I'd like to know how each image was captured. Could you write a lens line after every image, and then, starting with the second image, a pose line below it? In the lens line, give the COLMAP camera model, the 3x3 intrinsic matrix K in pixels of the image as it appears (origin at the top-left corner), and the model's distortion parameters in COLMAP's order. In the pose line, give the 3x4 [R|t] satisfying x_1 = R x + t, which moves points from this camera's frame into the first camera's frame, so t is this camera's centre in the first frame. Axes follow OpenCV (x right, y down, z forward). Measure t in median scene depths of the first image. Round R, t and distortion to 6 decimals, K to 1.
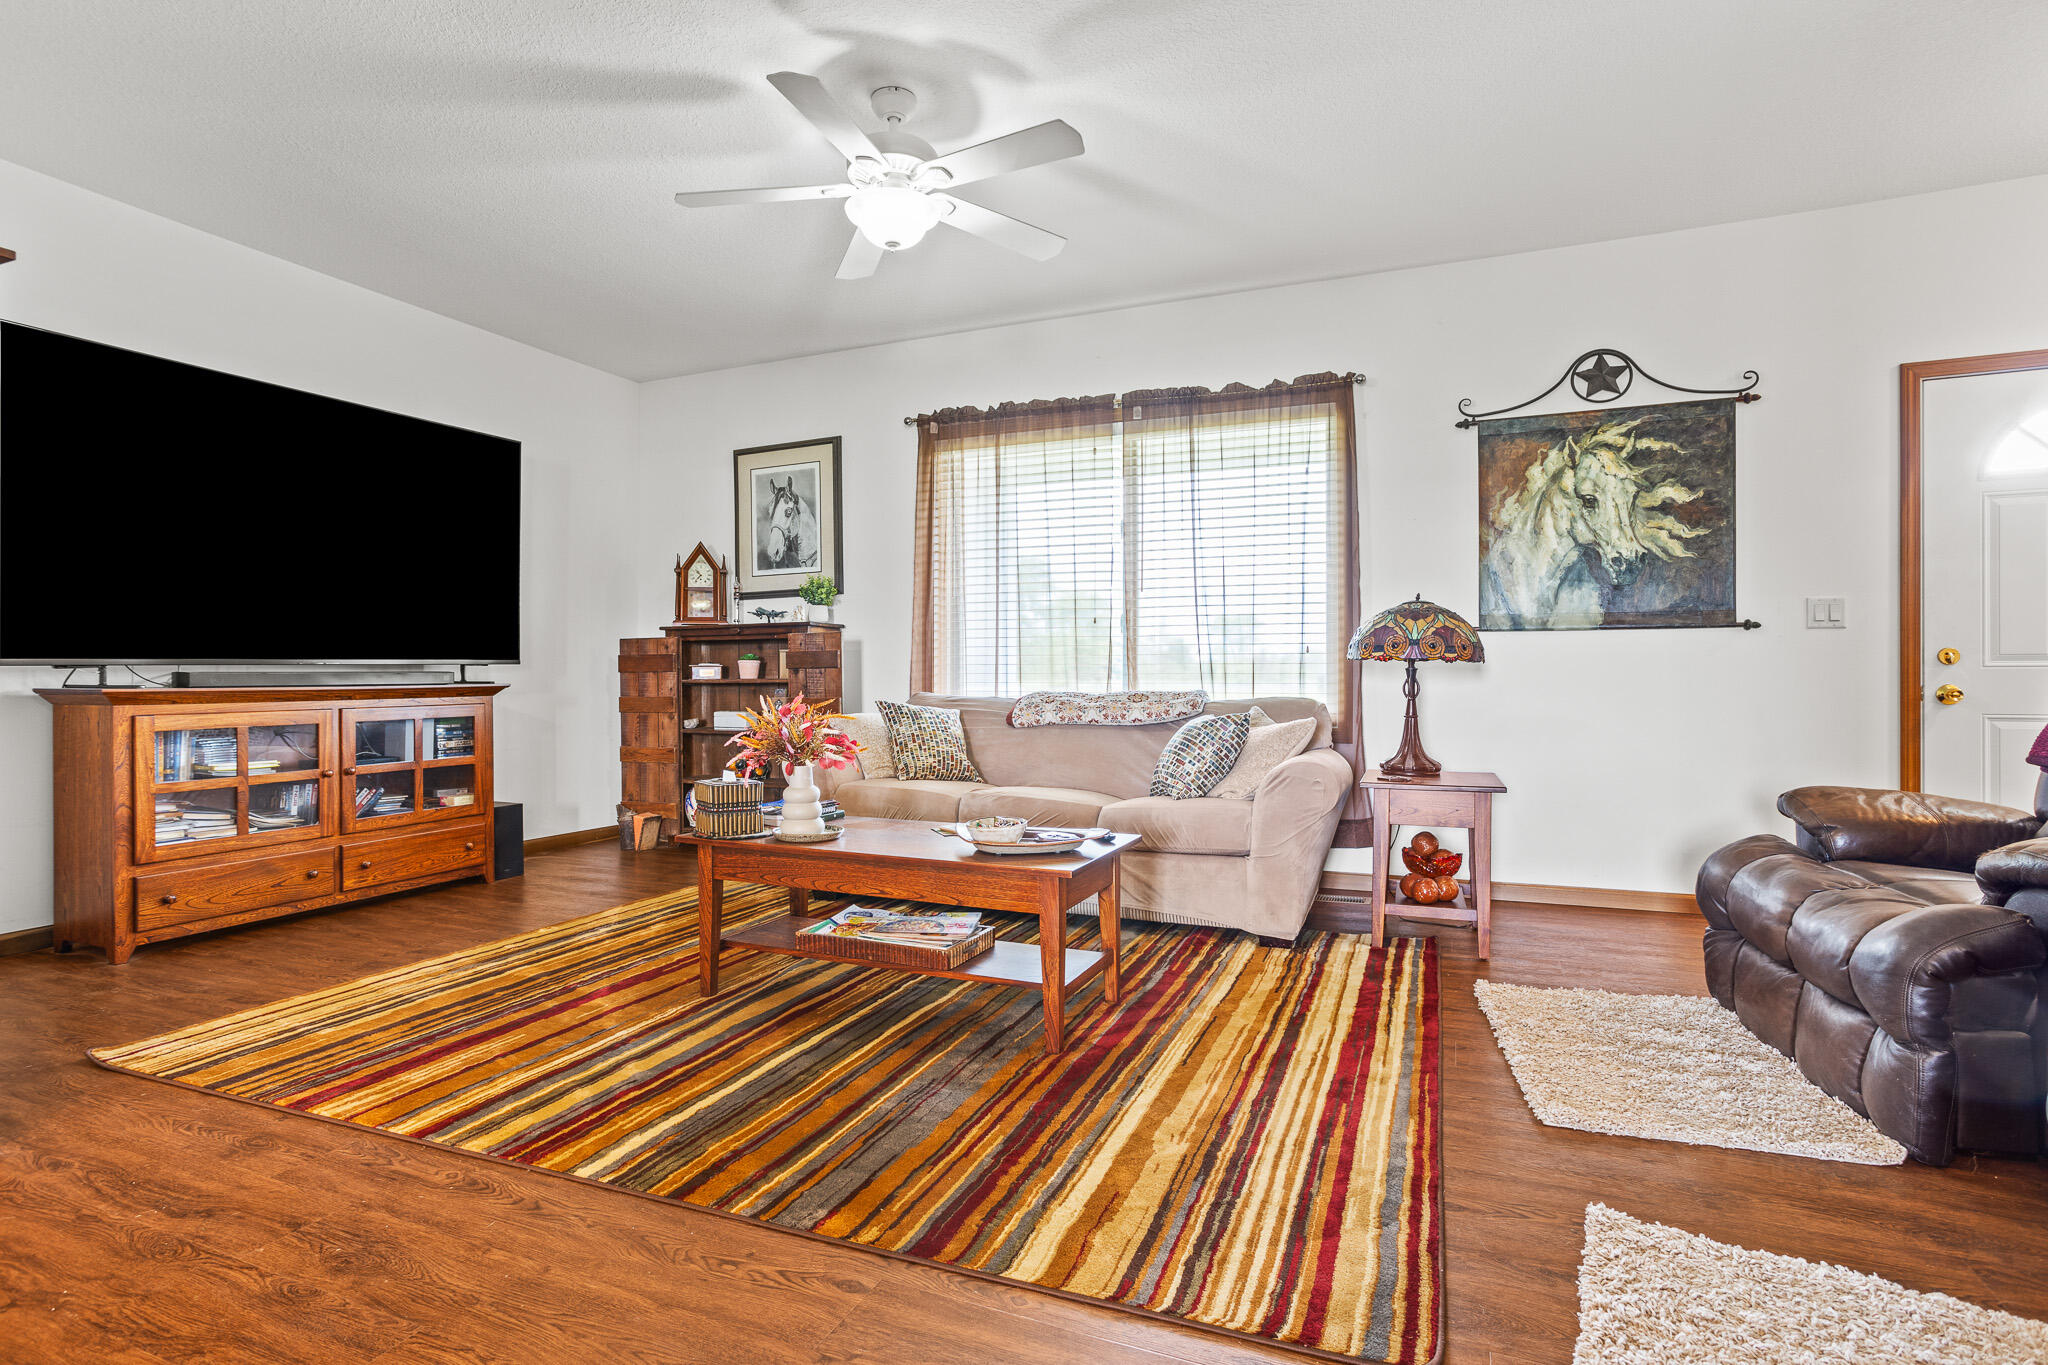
lens RADIAL K [[1041.3, 0, 1012.4], [0, 1041.3, 693.0], [0, 0, 1]] dist [-0.017046, 0.000141]
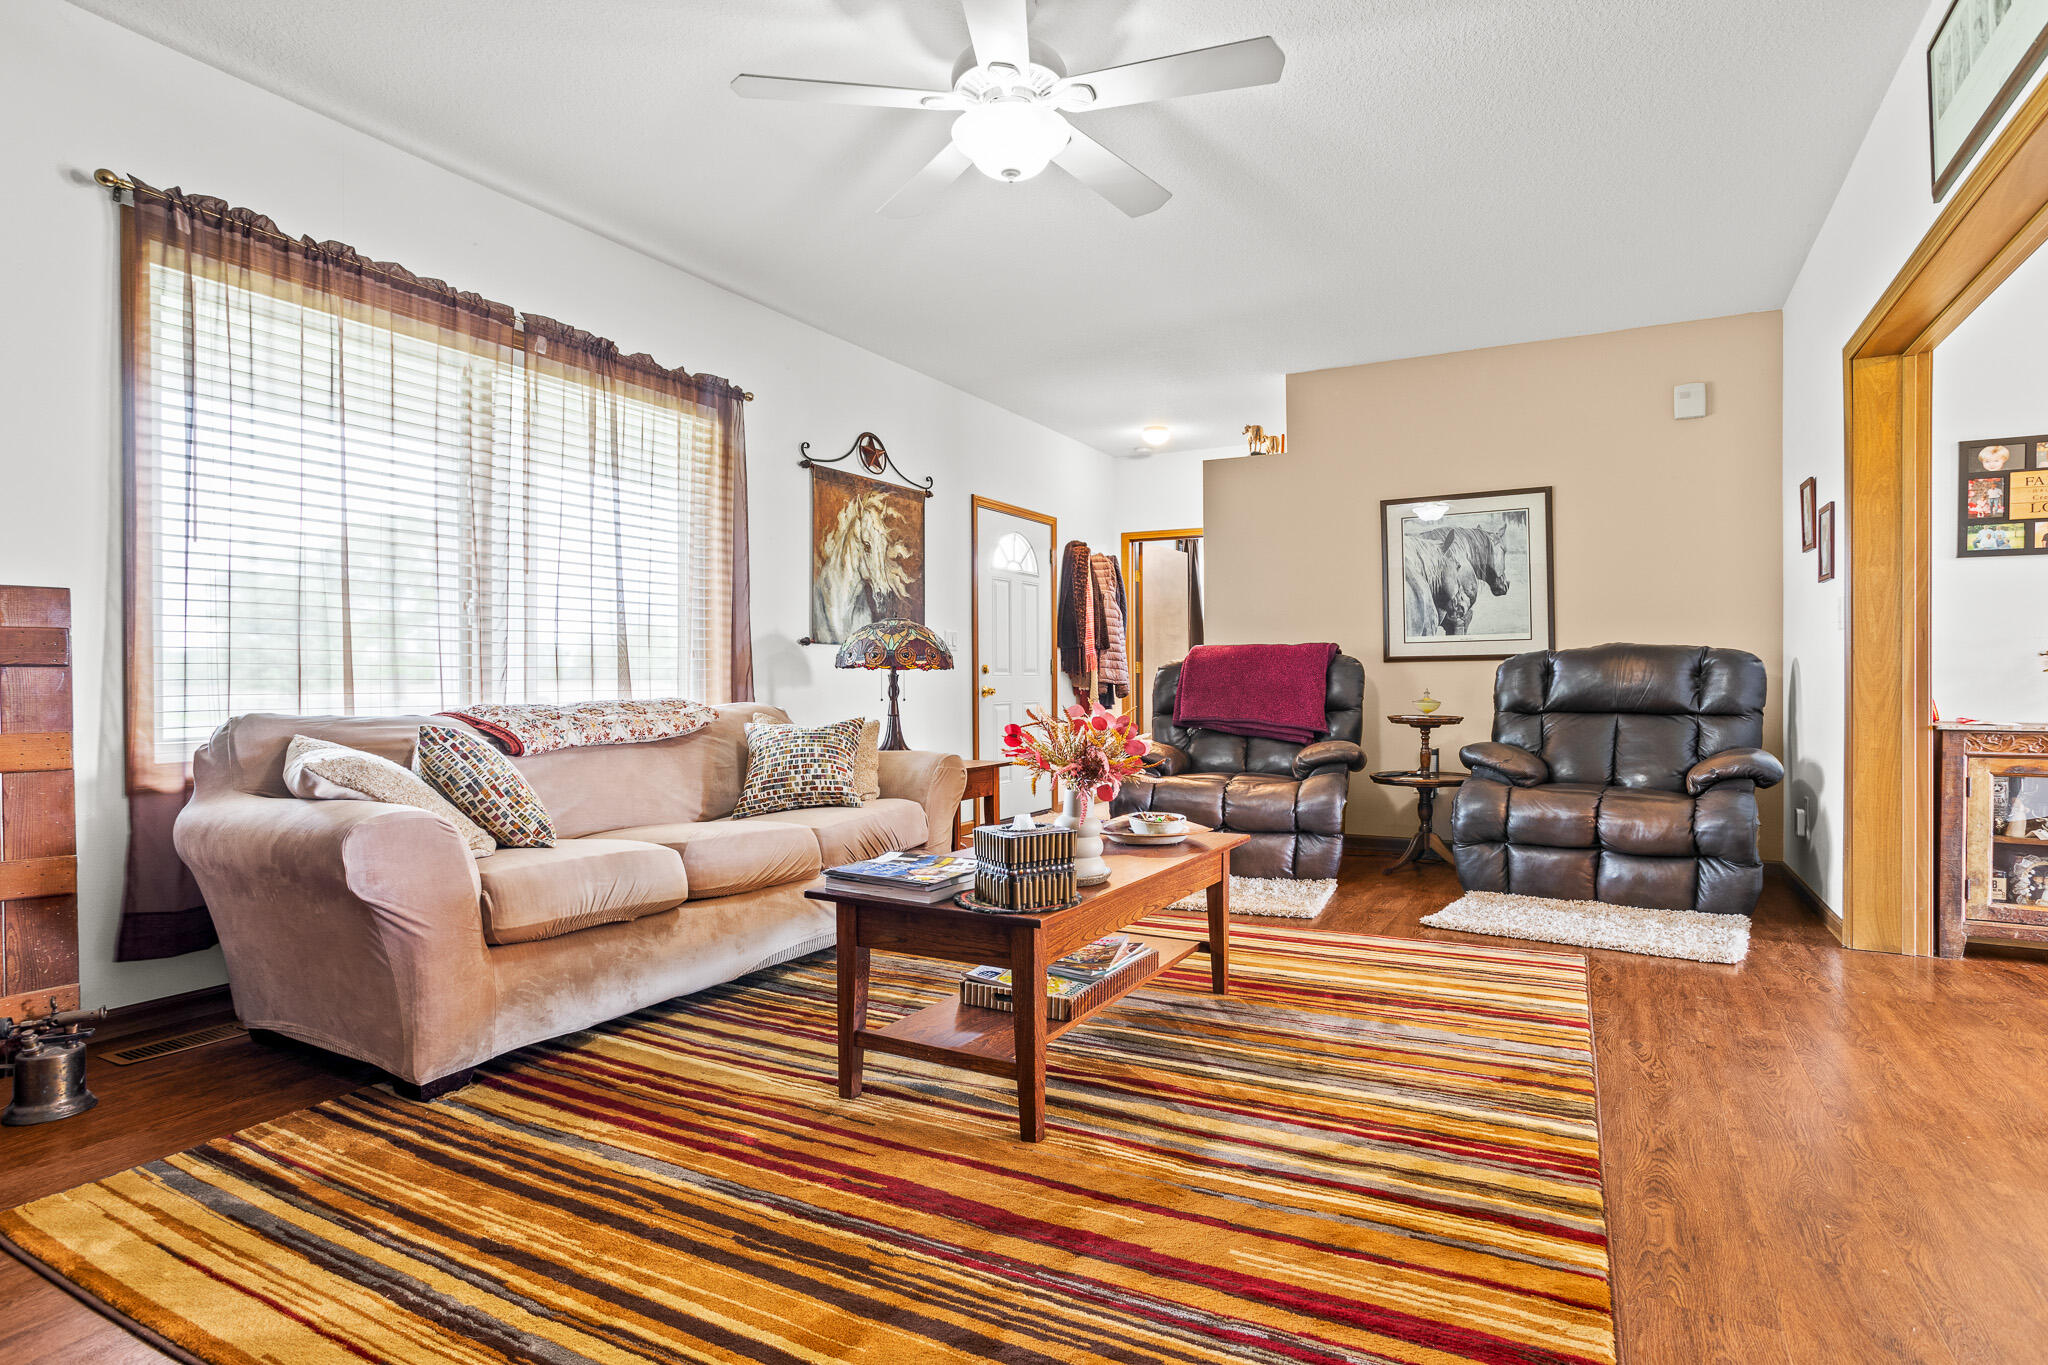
lens RADIAL K [[1016.7, 0, 1022.1], [0, 1016.7, 683.7], [0, 0, 1]] dist [-0.047836, 0.024719]
pose [[0.112933, -0.001897, 0.993601, -0.689738], [0.023047, 0.999734, -0.000710, -0.007682], [-0.993335, 0.022980, 0.112946, 0.665048]]
